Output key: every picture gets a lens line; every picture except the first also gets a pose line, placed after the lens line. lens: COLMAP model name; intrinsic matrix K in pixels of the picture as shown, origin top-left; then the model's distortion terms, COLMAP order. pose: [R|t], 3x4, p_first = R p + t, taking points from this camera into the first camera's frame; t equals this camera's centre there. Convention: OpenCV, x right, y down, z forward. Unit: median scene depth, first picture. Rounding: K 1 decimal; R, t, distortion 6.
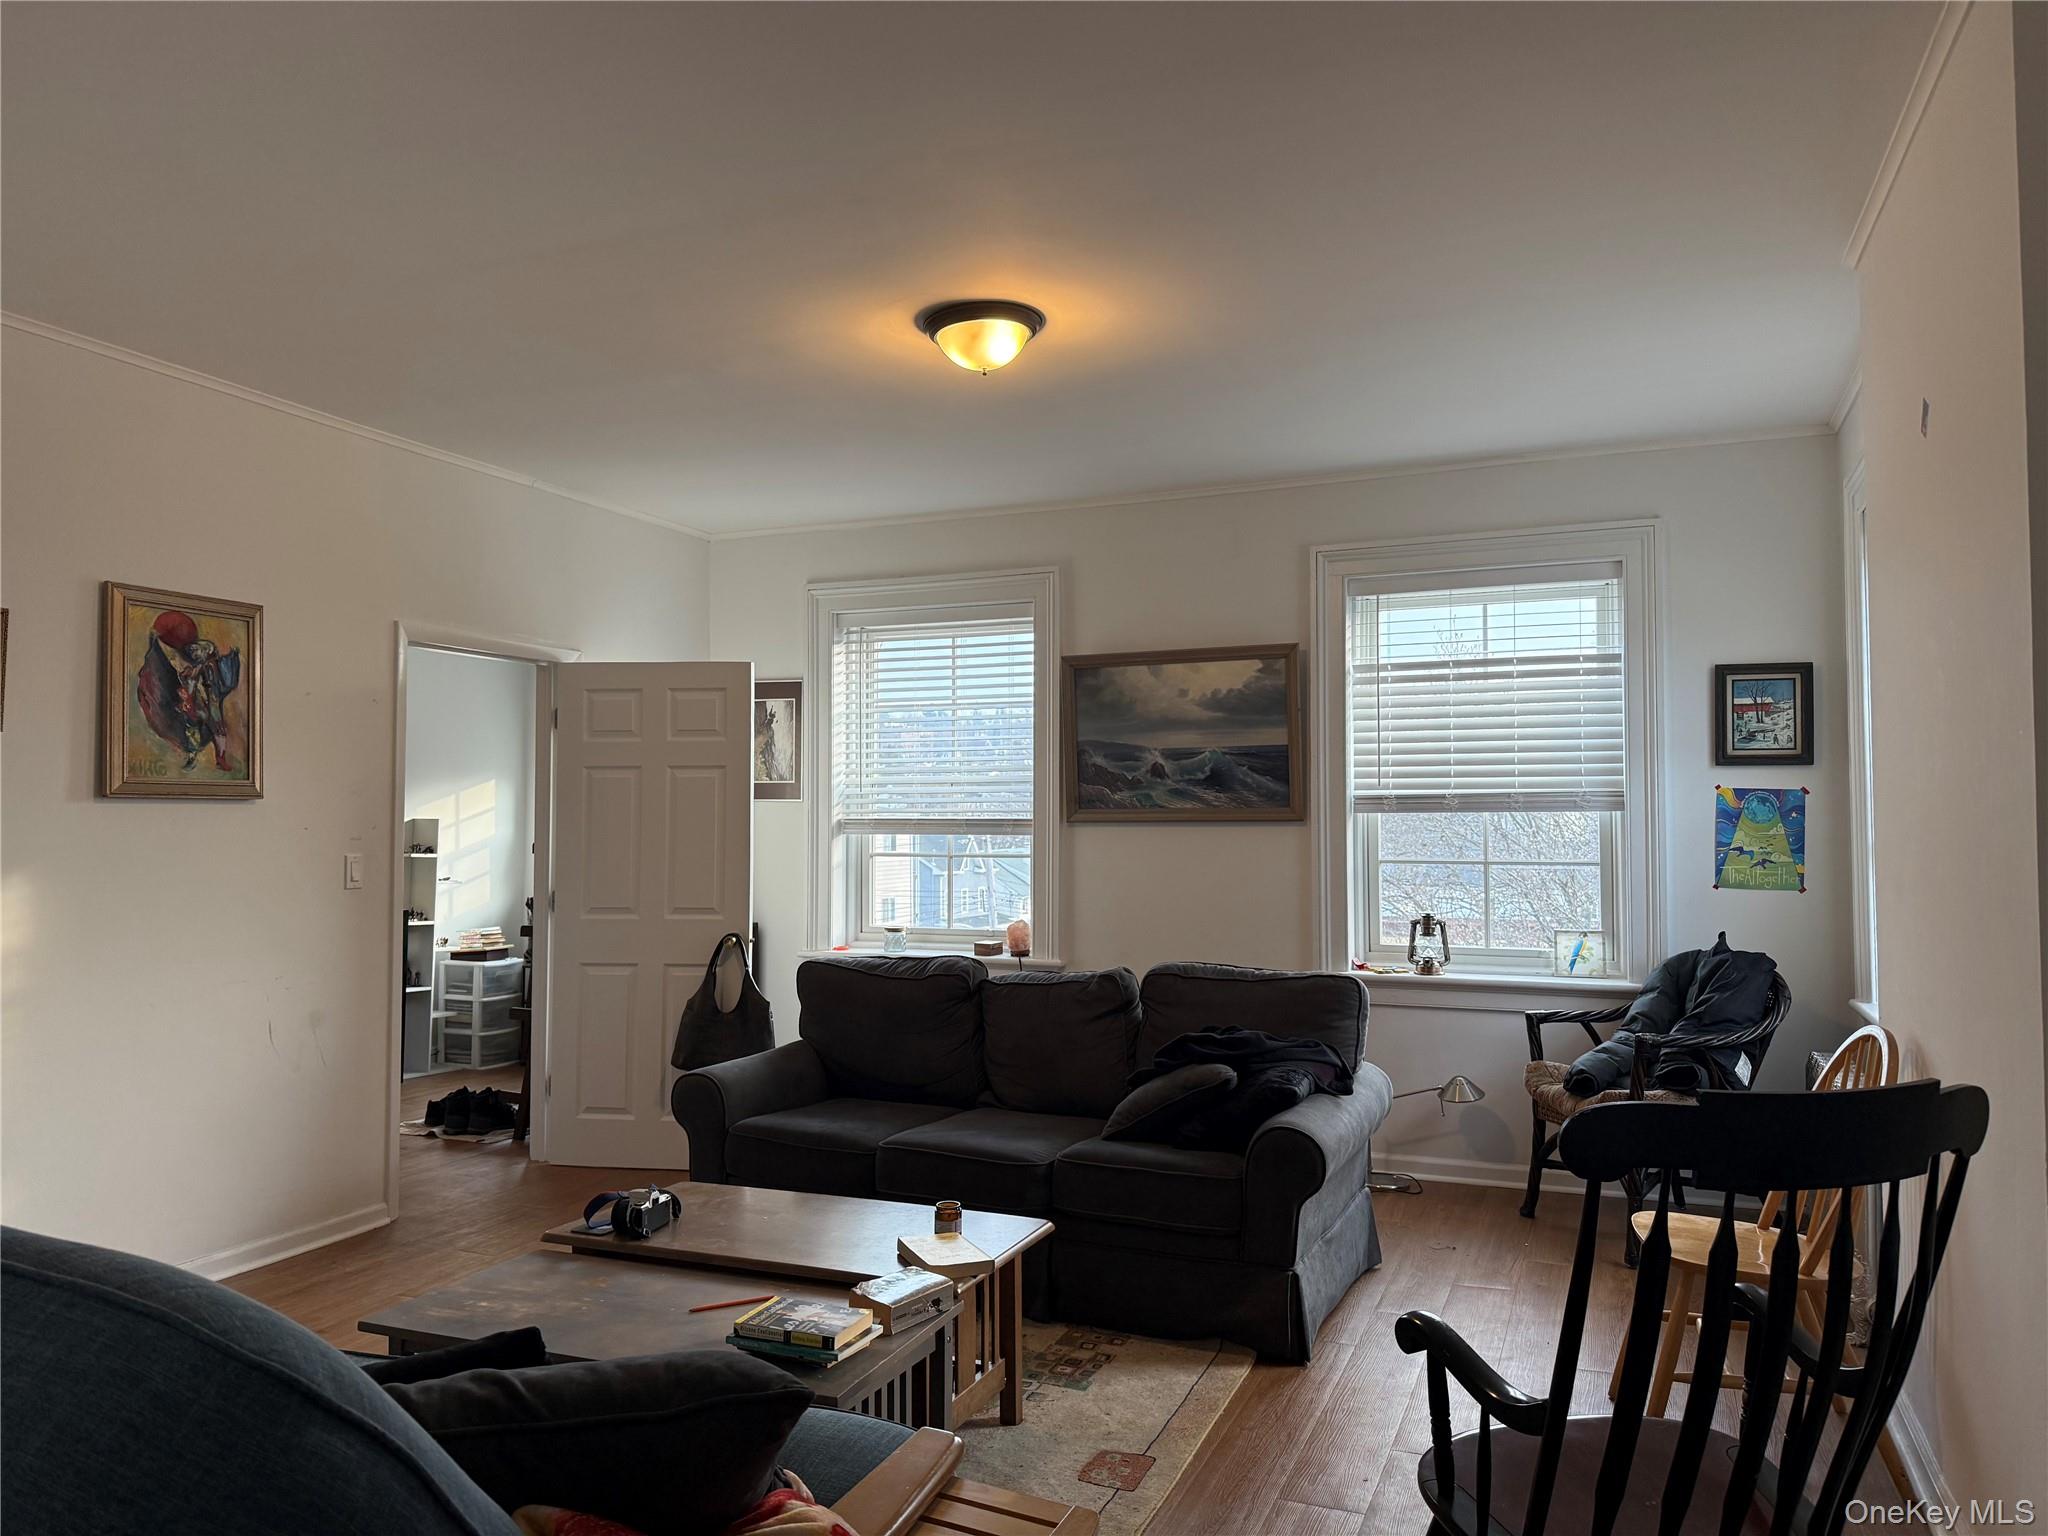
lens RADIAL K [[1409.9, 0, 1024.0], [0, 1409.9, 768.0], [0, 0, 1]] dist [0.117988, -0.197235]
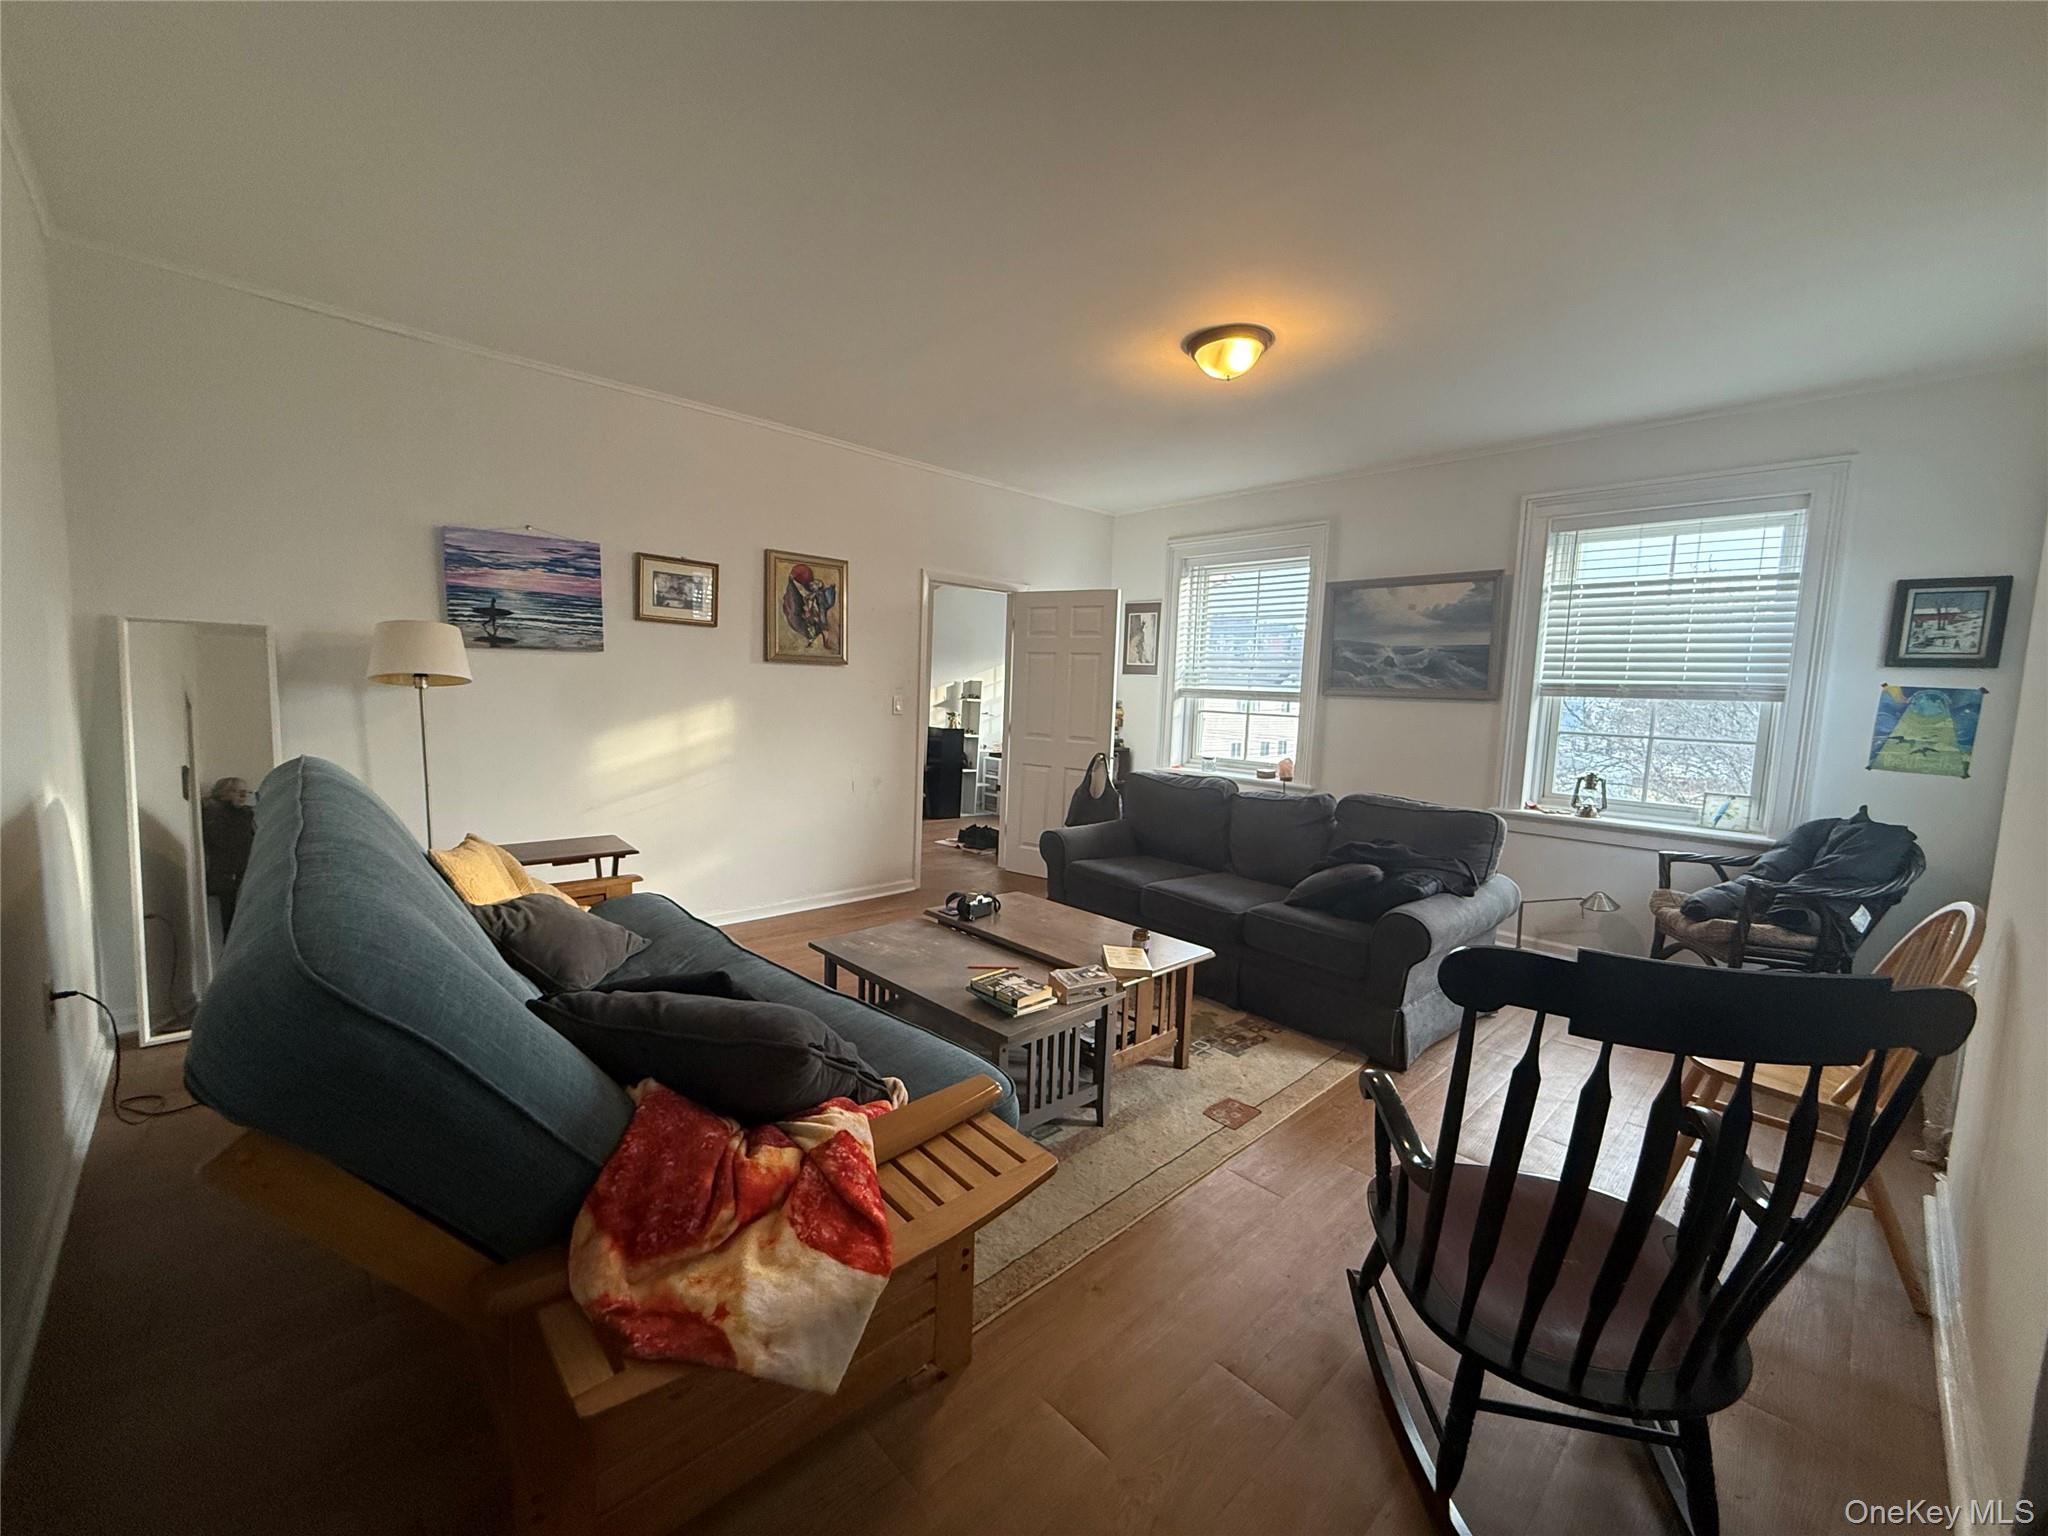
lens RADIAL K [[817.3, 0, 998.3], [0, 817.3, 764.8], [0, 0, 1]] dist [-0.000209, -0.000247]
pose [[0.912969, 0.073328, -0.401386, 0.091000], [-0.020958, 0.990848, 0.133345, 0.003958], [0.407491, -0.113328, 0.906150, 0.080800]]
